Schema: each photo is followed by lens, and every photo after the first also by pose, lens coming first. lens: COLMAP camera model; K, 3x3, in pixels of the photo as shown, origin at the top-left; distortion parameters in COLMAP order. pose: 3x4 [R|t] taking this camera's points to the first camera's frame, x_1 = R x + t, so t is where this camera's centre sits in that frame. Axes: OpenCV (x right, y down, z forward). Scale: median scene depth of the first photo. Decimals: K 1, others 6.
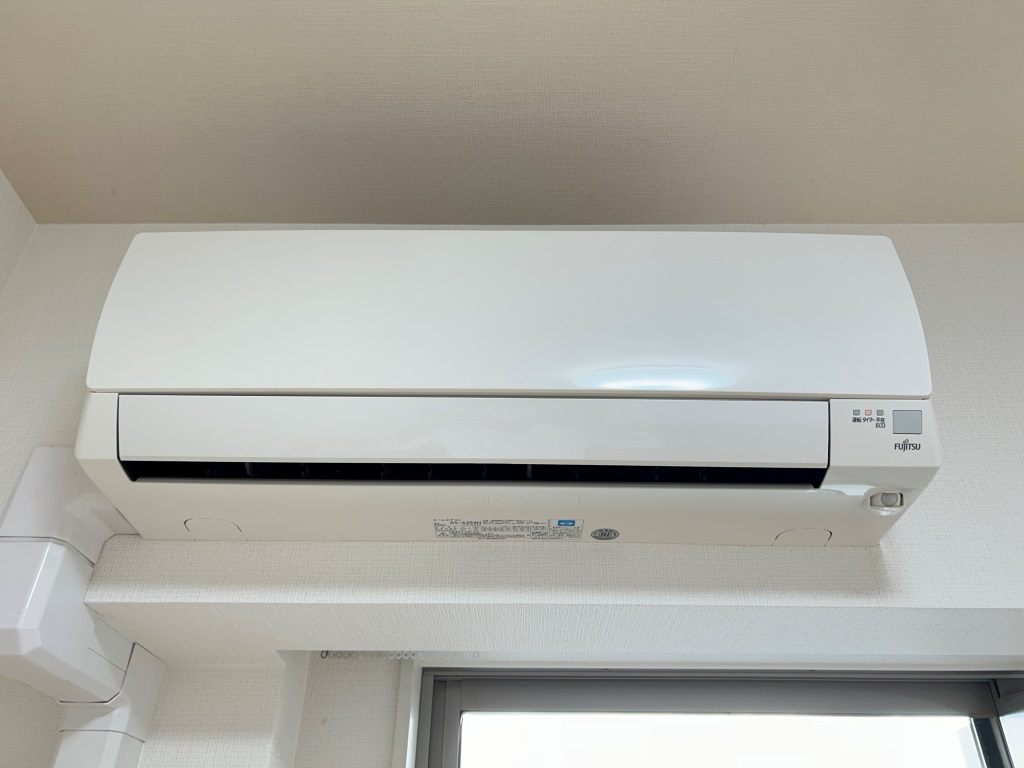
lens RADIAL K [[785.3, 0, 512.9], [0, 785.3, 385.0], [0, 0, 1]] dist [0.024724, -0.039066]
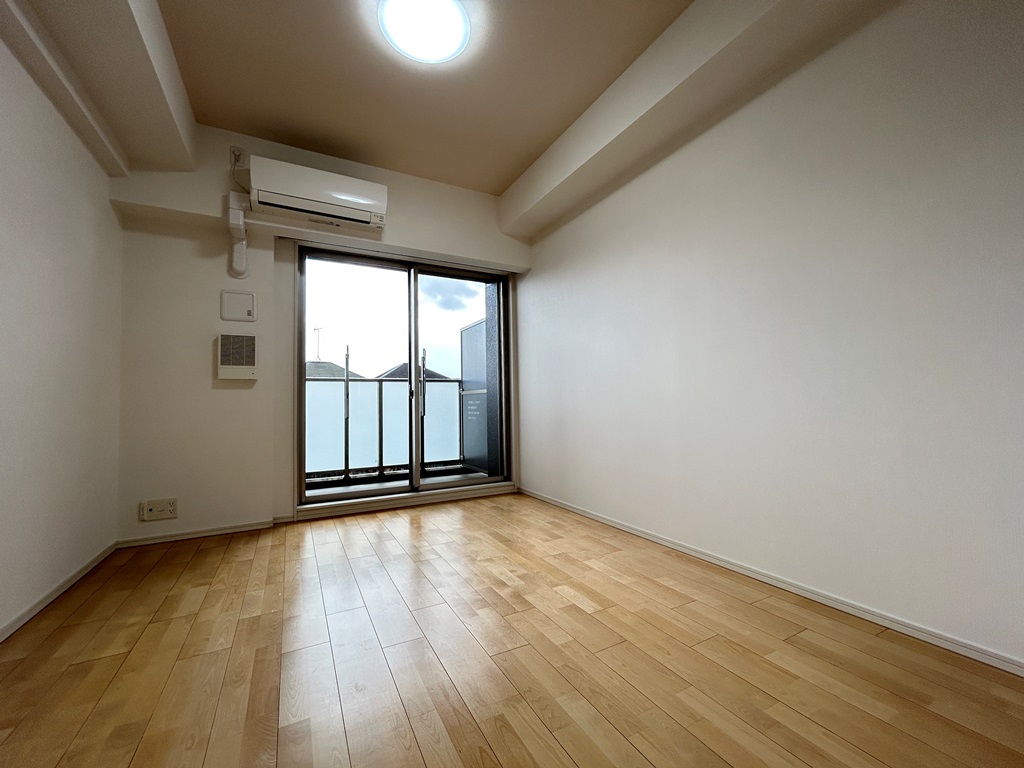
lens RADIAL K [[415.4, 0, 511.4], [0, 415.4, 385.1], [0, 0, 1]] dist [0.001855, -0.000115]
pose [[0.866062, -0.015636, 0.499692, -0.421690], [-0.253721, 0.847479, 0.466266, -0.737810], [-0.430769, -0.530598, 0.730003, -3.178101]]
